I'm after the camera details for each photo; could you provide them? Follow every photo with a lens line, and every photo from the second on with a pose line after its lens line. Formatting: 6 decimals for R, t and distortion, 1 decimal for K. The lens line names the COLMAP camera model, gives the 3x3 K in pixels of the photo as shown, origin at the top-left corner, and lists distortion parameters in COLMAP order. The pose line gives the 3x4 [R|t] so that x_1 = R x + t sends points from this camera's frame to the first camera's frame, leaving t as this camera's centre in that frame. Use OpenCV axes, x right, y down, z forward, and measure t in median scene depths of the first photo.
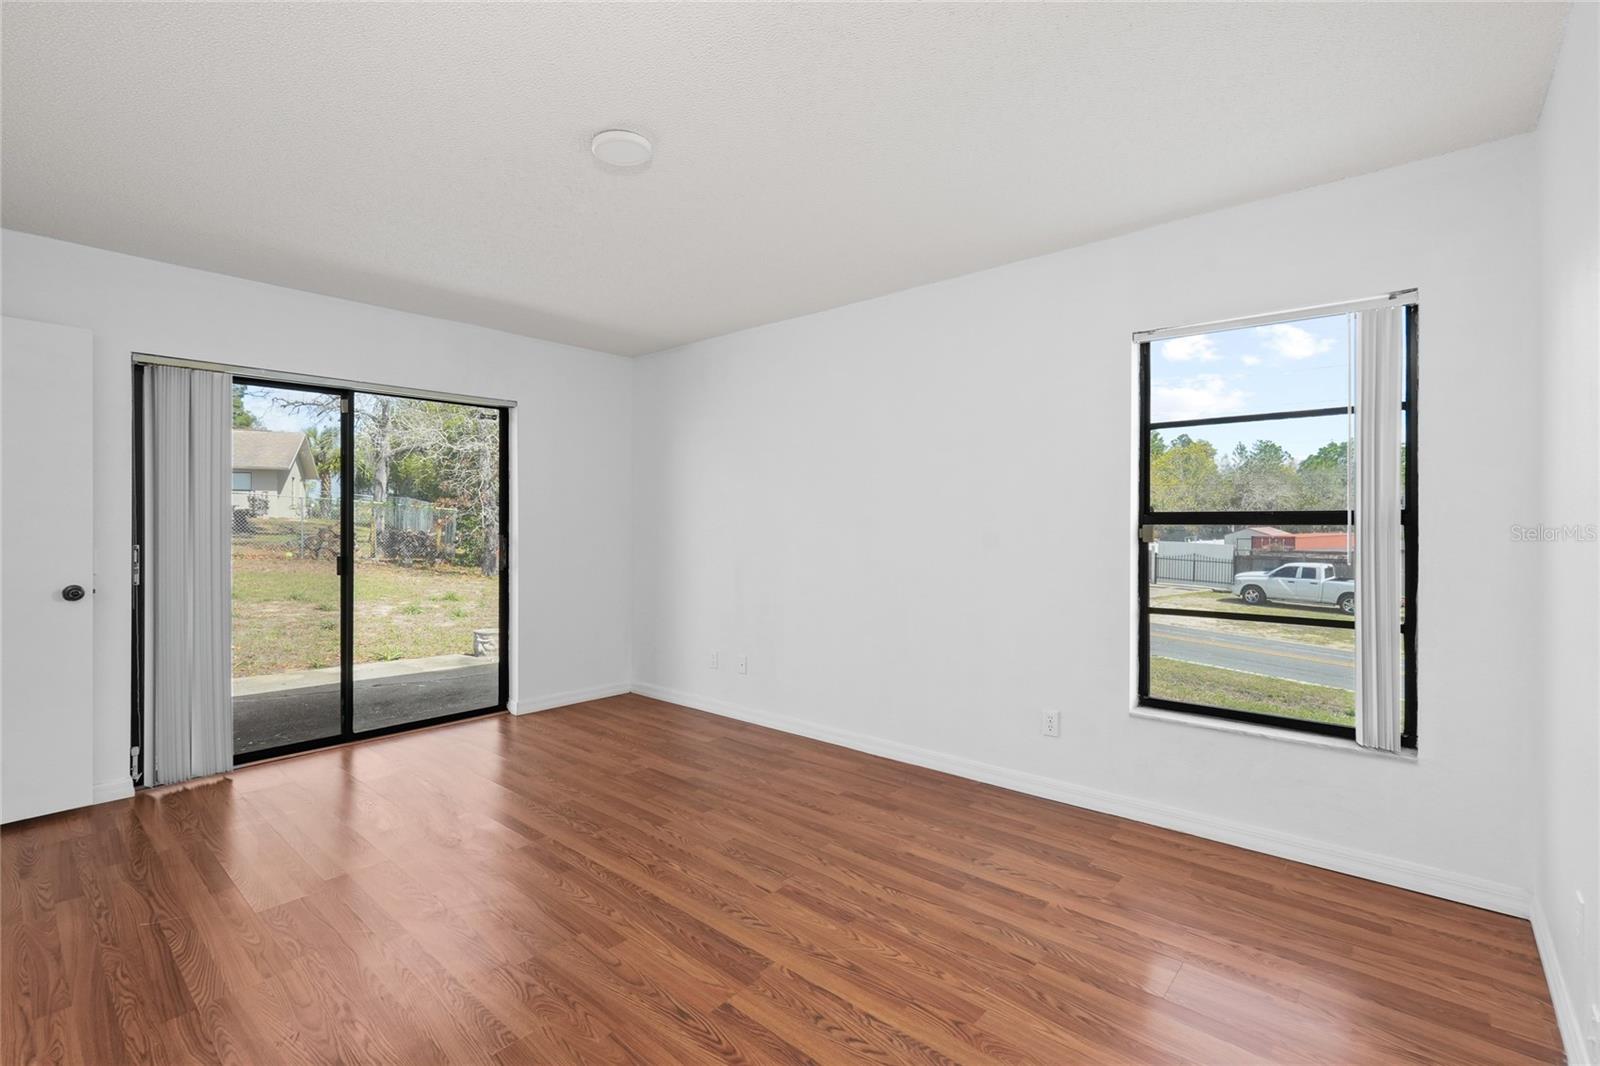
lens RADIAL K [[720.7, 0, 788.0], [0, 720.7, 531.8], [0, 0, 1]] dist [-0.009158, 0.003834]
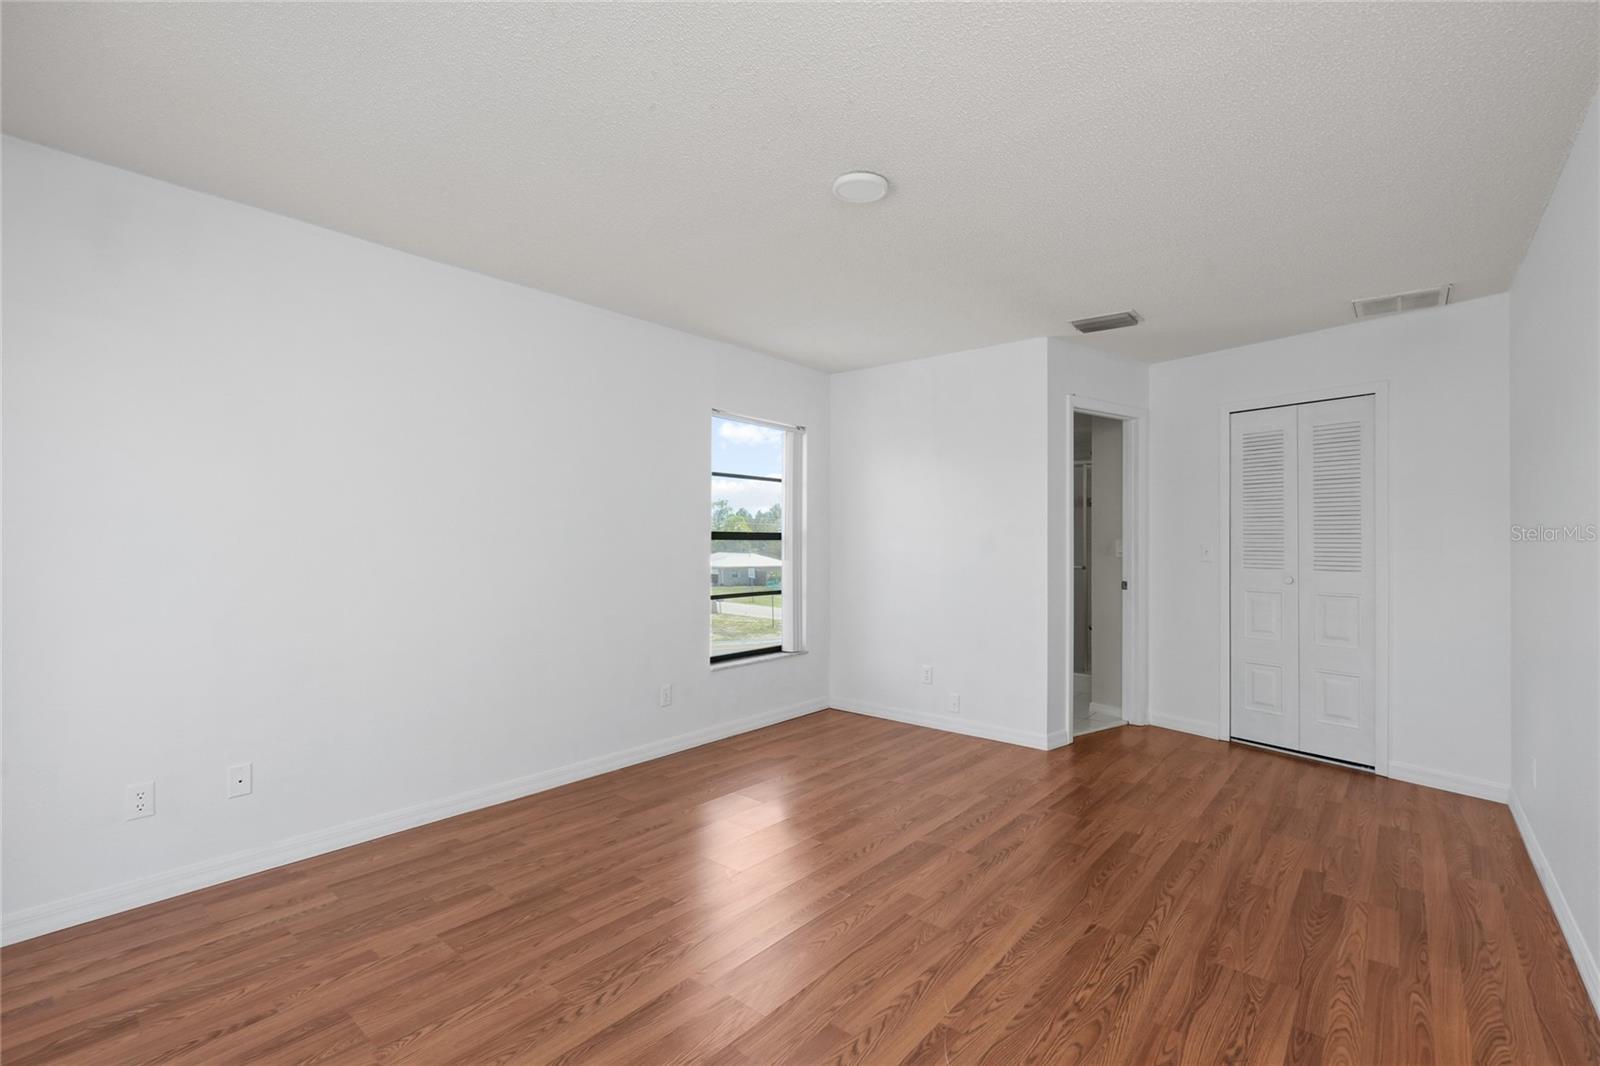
lens RADIAL K [[720.7, 0, 798.7], [0, 720.7, 534.4], [0, 0, 1]] dist [-0.009158, 0.003834]
pose [[-0.027353, 0.006883, 0.999602, -1.156171], [0.005483, 0.999962, -0.006736, -0.016018], [-0.999611, 0.005297, -0.027389, 0.991142]]
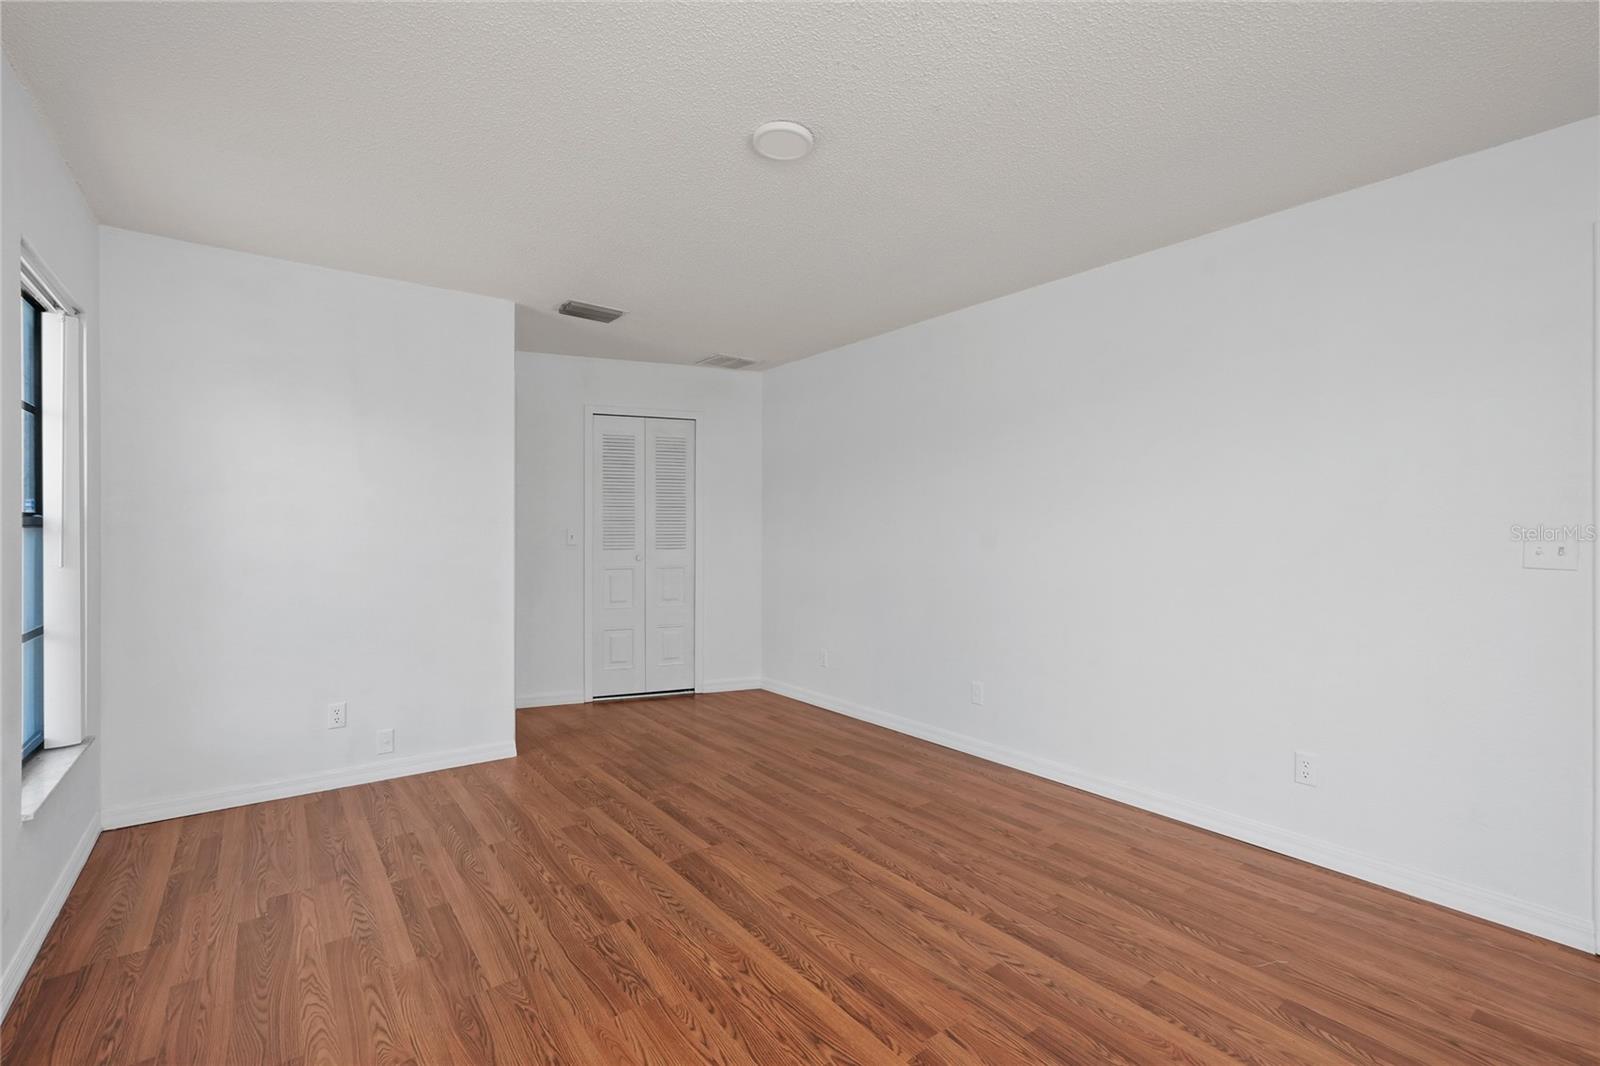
lens RADIAL K [[720.7, 0, 800.0], [0, 720.7, 527.9], [0, 0, 1]] dist [-0.009158, 0.003834]
pose [[-0.982271, -0.001764, 0.187461, -0.390630], [0.000103, 0.999951, 0.009948, -0.021520], [-0.187469, 0.009791, -0.982222, 1.734982]]
